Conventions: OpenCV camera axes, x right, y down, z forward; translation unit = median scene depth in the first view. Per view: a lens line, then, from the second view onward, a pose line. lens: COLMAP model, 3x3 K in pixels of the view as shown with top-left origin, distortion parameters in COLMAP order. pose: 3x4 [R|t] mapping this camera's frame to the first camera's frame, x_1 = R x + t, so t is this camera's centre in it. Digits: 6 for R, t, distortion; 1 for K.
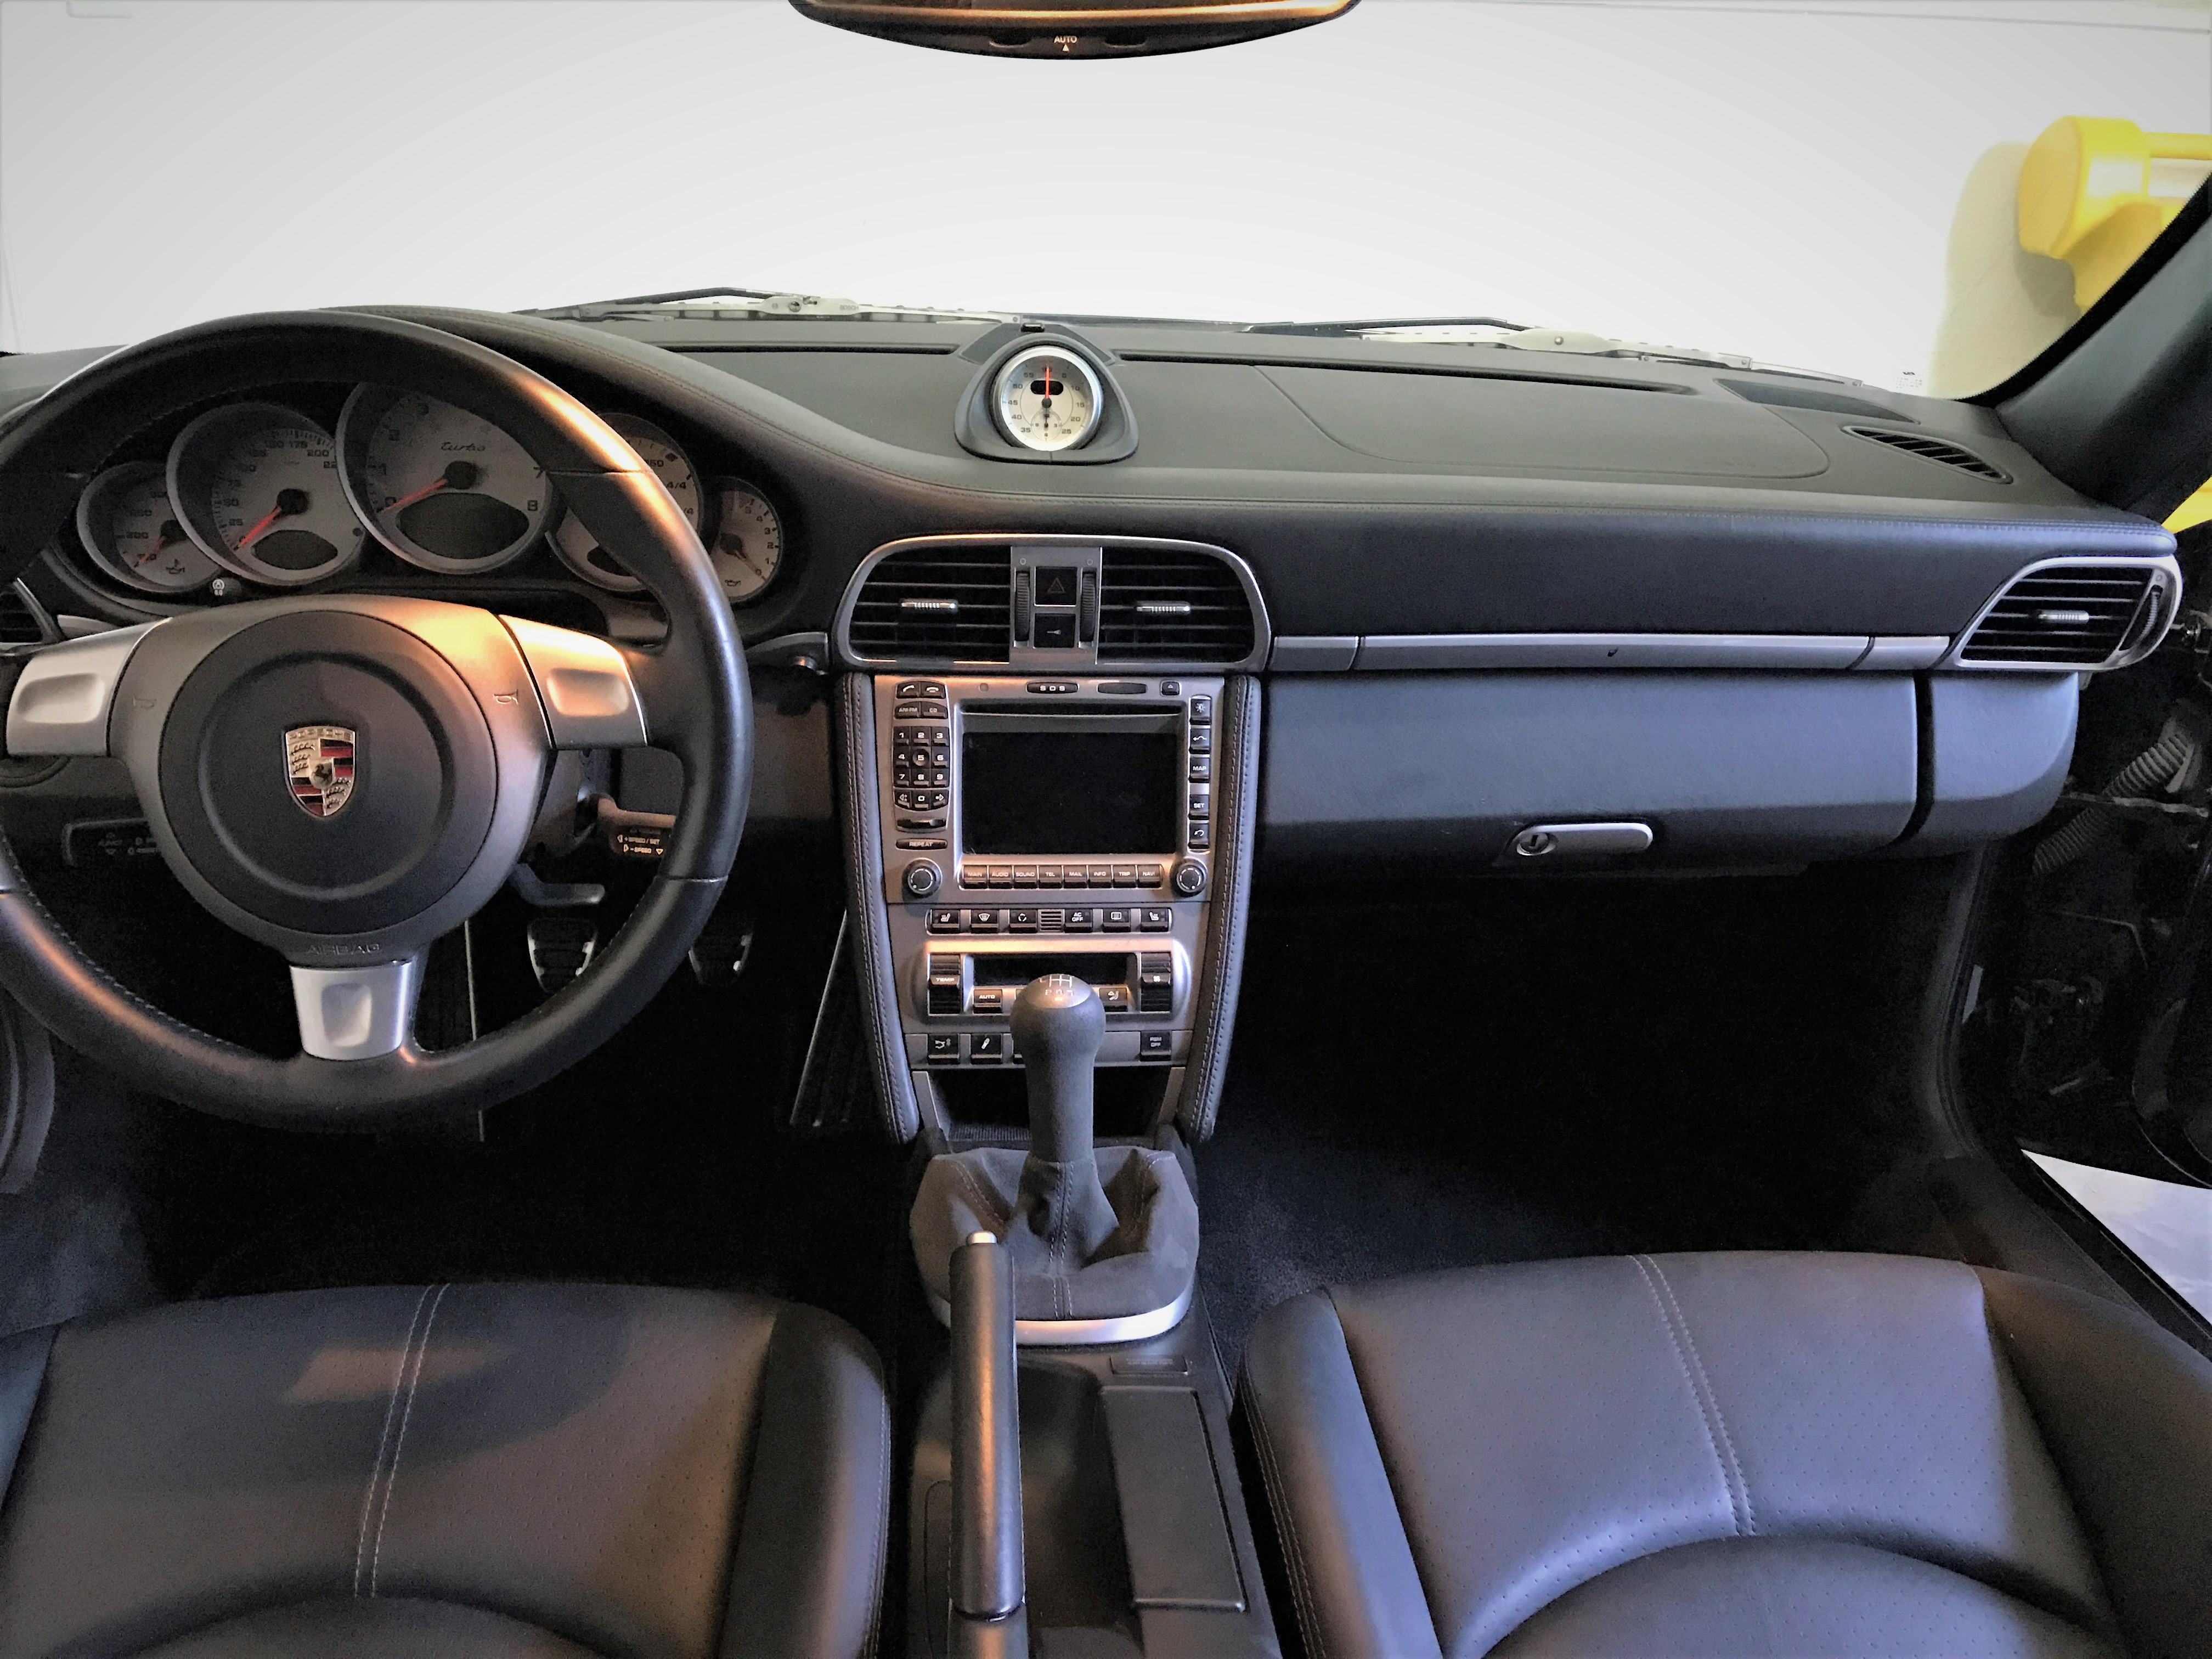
lens RADIAL K [[1803.5, 0, 1126.6], [0, 1803.5, 828.7], [0, 0, 1]] dist [0.008466, -0.009387]
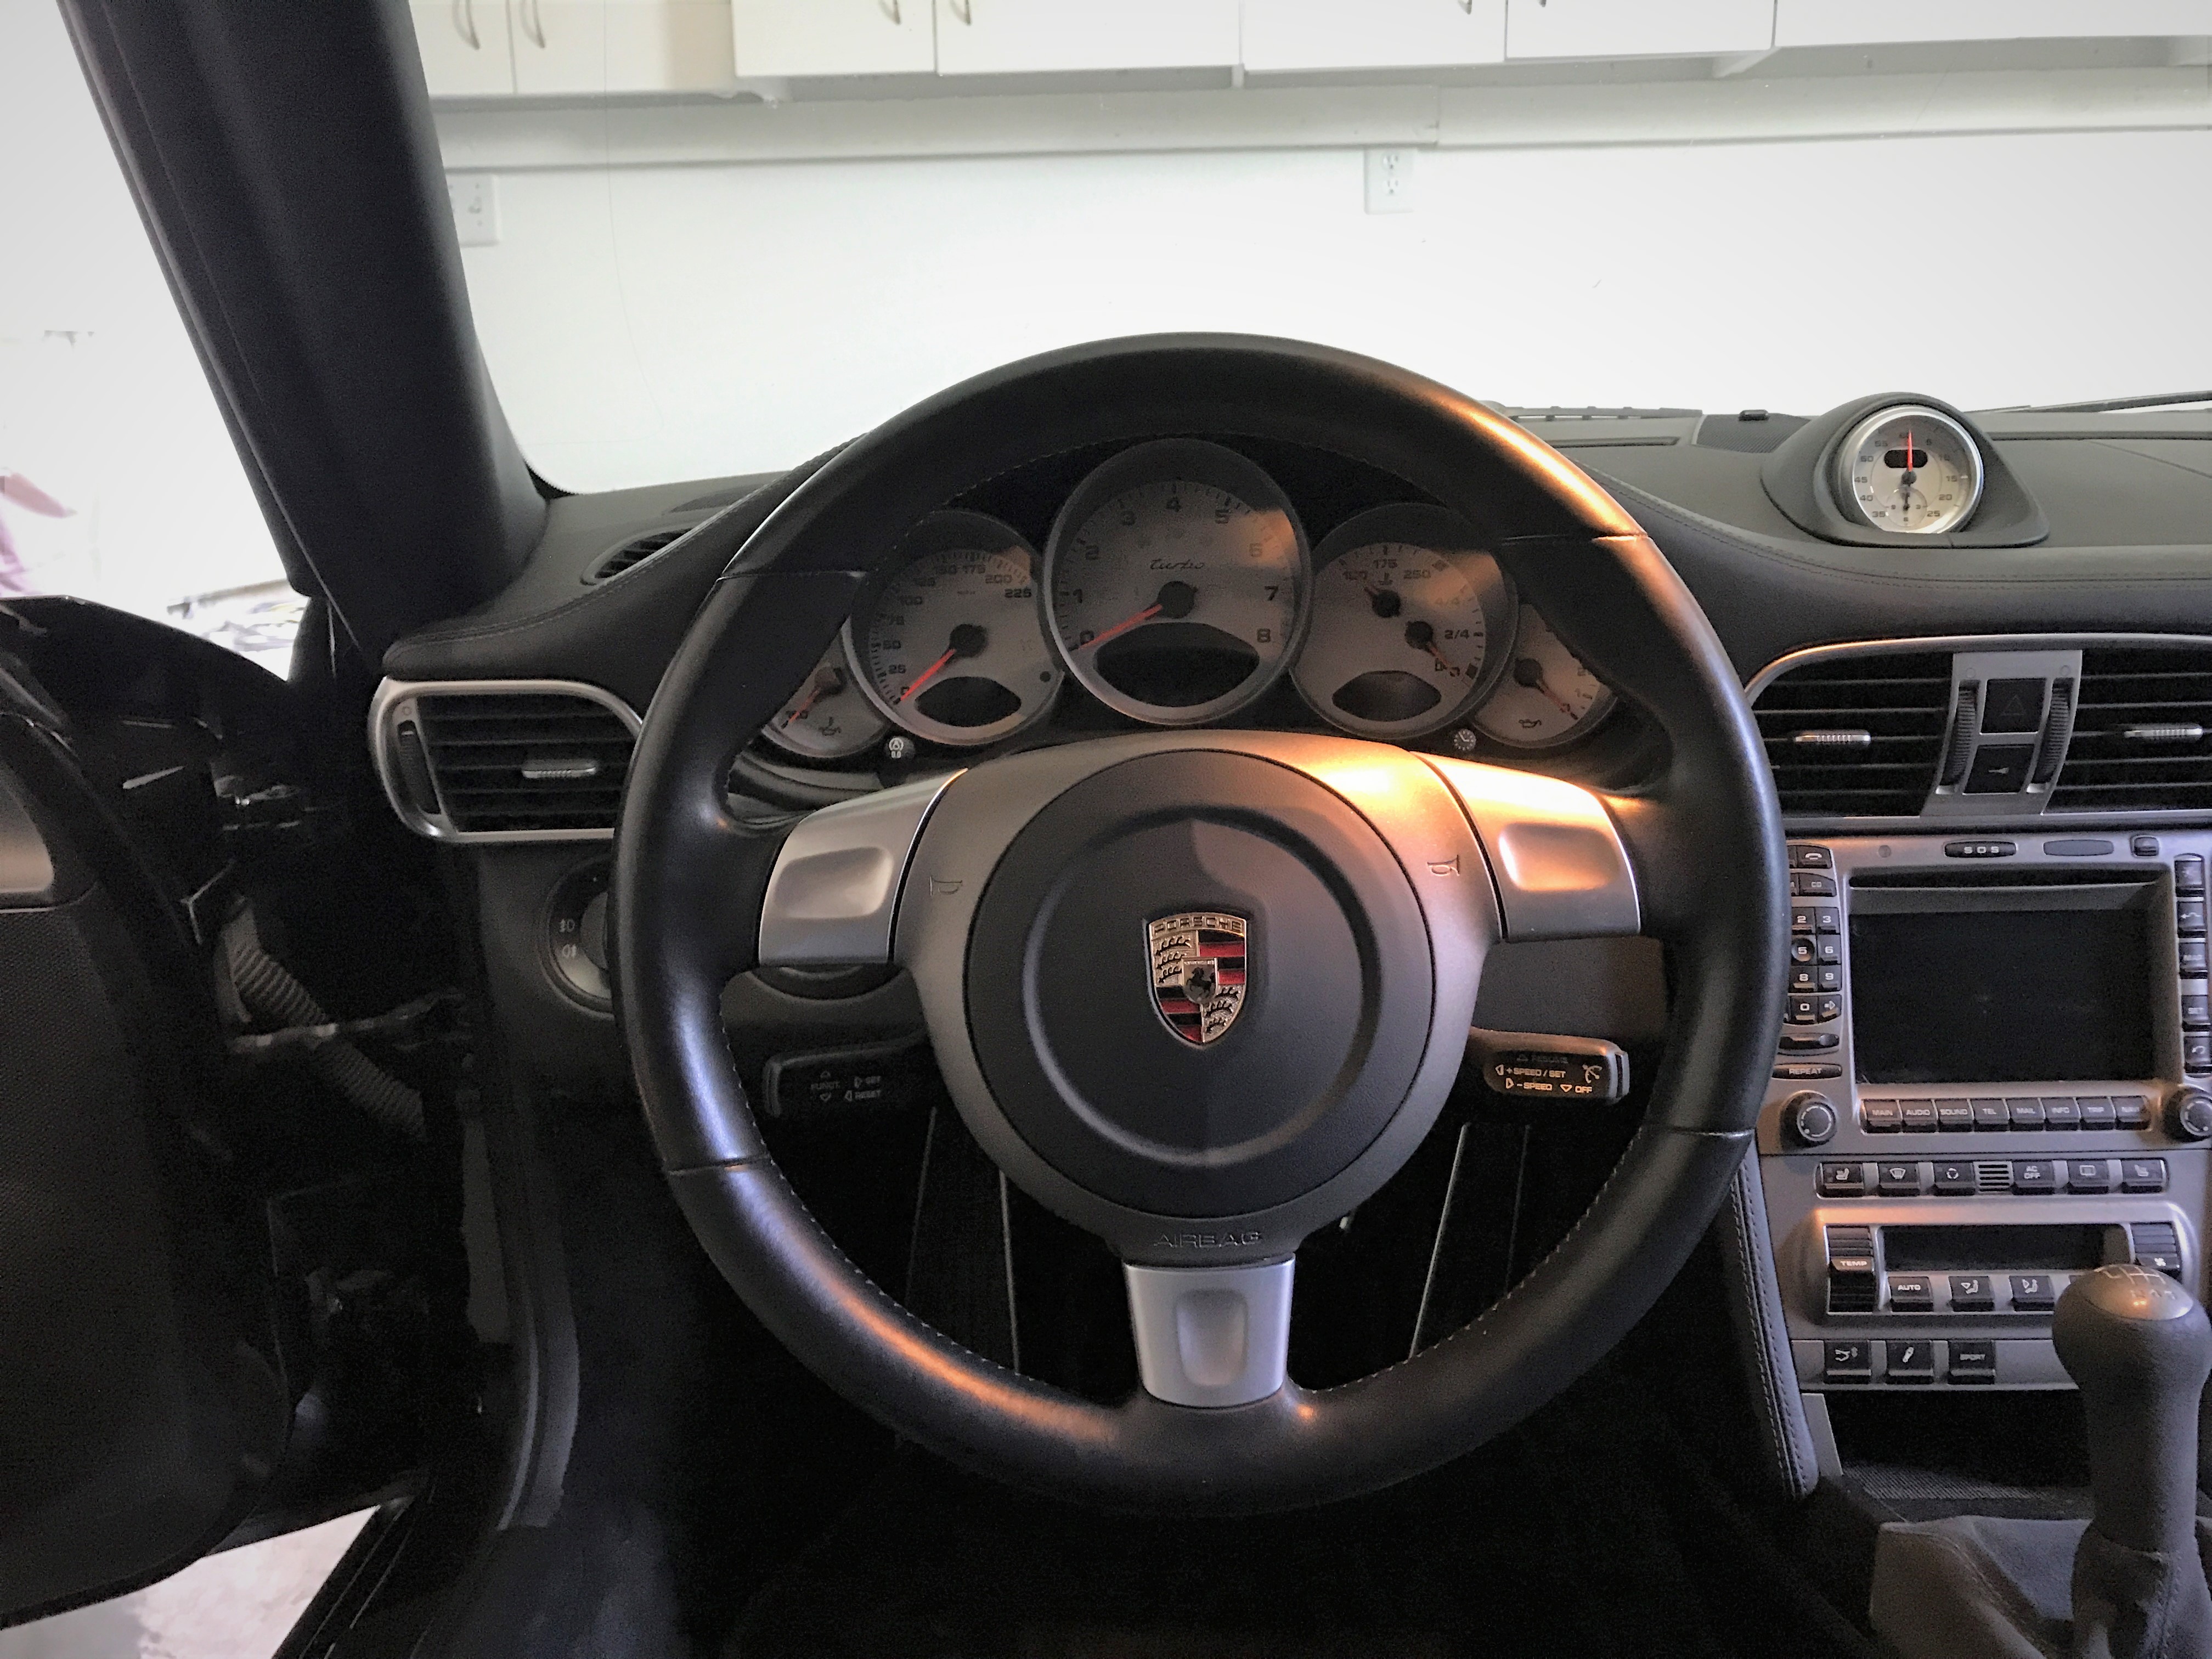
lens RADIAL K [[1803.5, 0, 1090.6], [0, 1803.5, 808.6], [0, 0, 1]] dist [0.008466, -0.009387]
pose [[0.990818, -0.031320, -0.131522, -0.306748], [0.014084, 0.991415, -0.129990, -0.005669], [0.134465, 0.126944, 0.982754, 0.243492]]
